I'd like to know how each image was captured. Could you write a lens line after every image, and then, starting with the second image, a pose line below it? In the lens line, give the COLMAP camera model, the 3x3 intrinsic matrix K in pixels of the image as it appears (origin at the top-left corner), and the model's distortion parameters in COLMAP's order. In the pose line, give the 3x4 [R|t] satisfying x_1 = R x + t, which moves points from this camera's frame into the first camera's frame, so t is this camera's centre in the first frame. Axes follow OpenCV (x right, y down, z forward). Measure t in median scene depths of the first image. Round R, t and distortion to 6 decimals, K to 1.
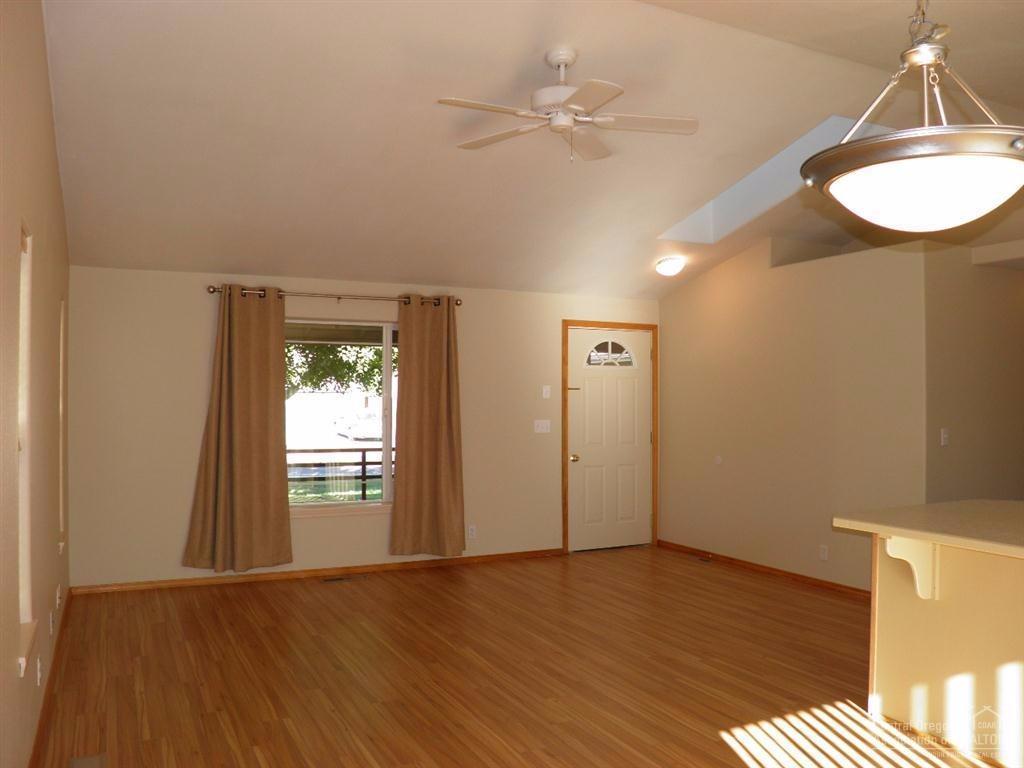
lens RADIAL K [[839.5, 0, 512.0], [0, 839.5, 384.0], [0, 0, 1]] dist [-0.150261, 0.097421]
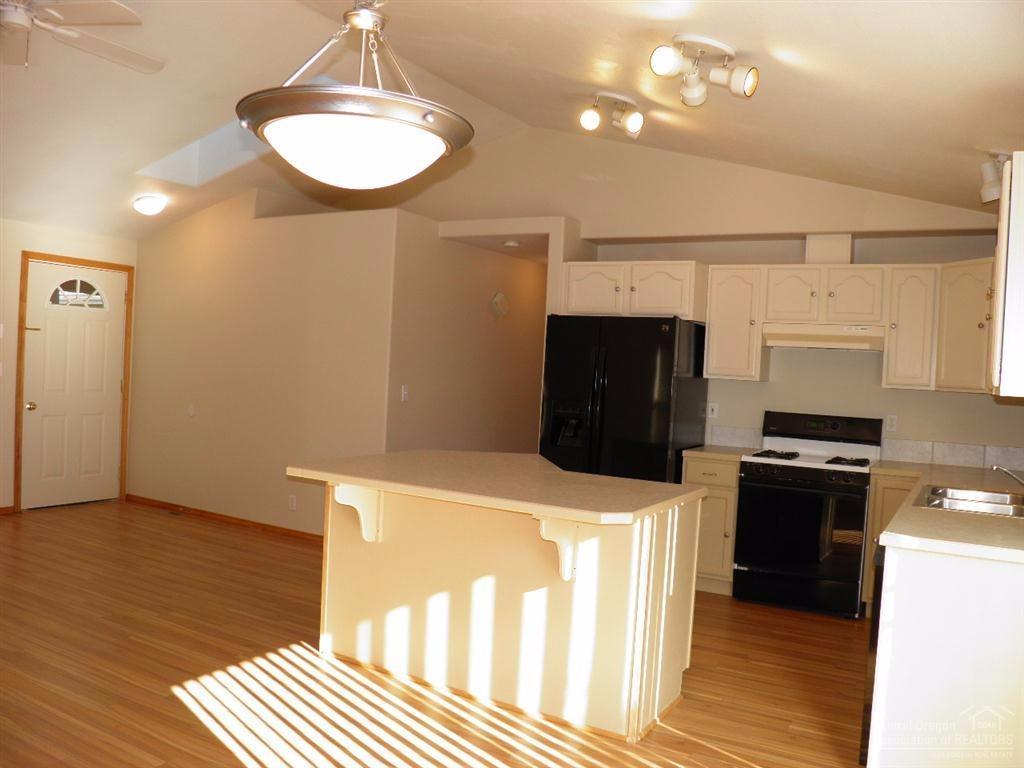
lens RADIAL K [[839.5, 0, 512.0], [0, 839.5, 384.0], [0, 0, 1]] dist [-0.150261, 0.097421]
pose [[0.828786, 0.029362, 0.558795, 0.033788], [-0.059771, 0.997554, 0.036234, 0.004586], [-0.556364, -0.063429, 0.828514, -0.006497]]
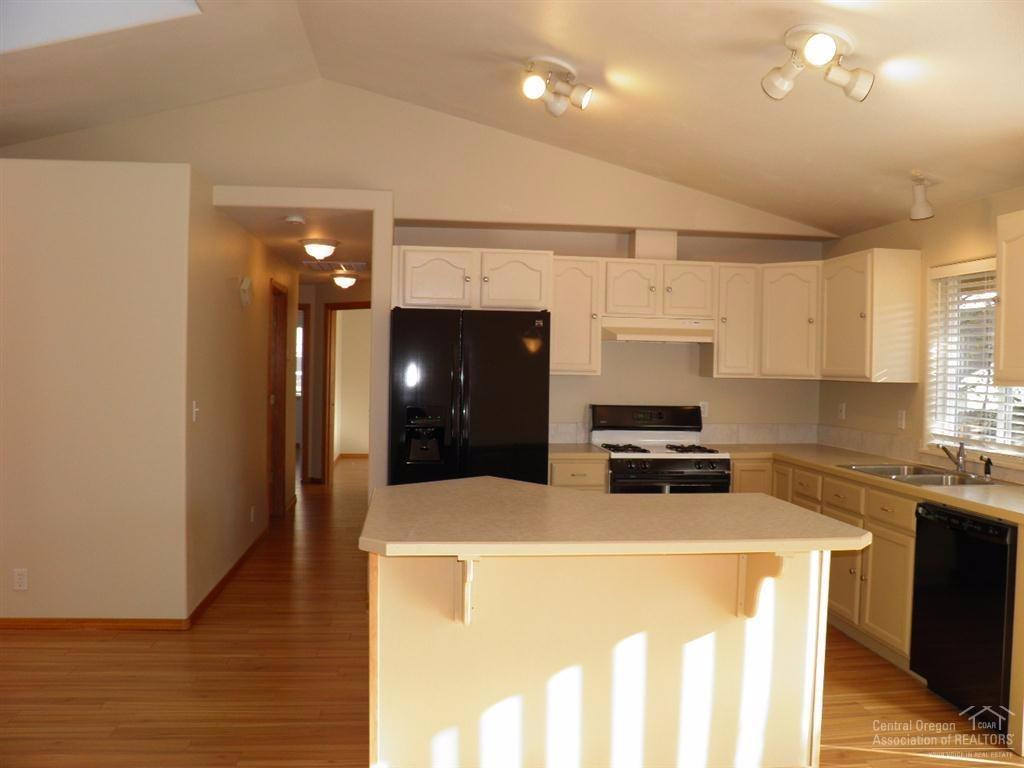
lens RADIAL K [[839.5, 0, 512.0], [0, 839.5, 384.0], [0, 0, 1]] dist [-0.150261, 0.097421]
pose [[0.329030, -0.014479, 0.944209, -0.179569], [-0.034667, 0.999023, 0.027400, 0.006026], [-0.943683, -0.041748, 0.328206, 0.534845]]
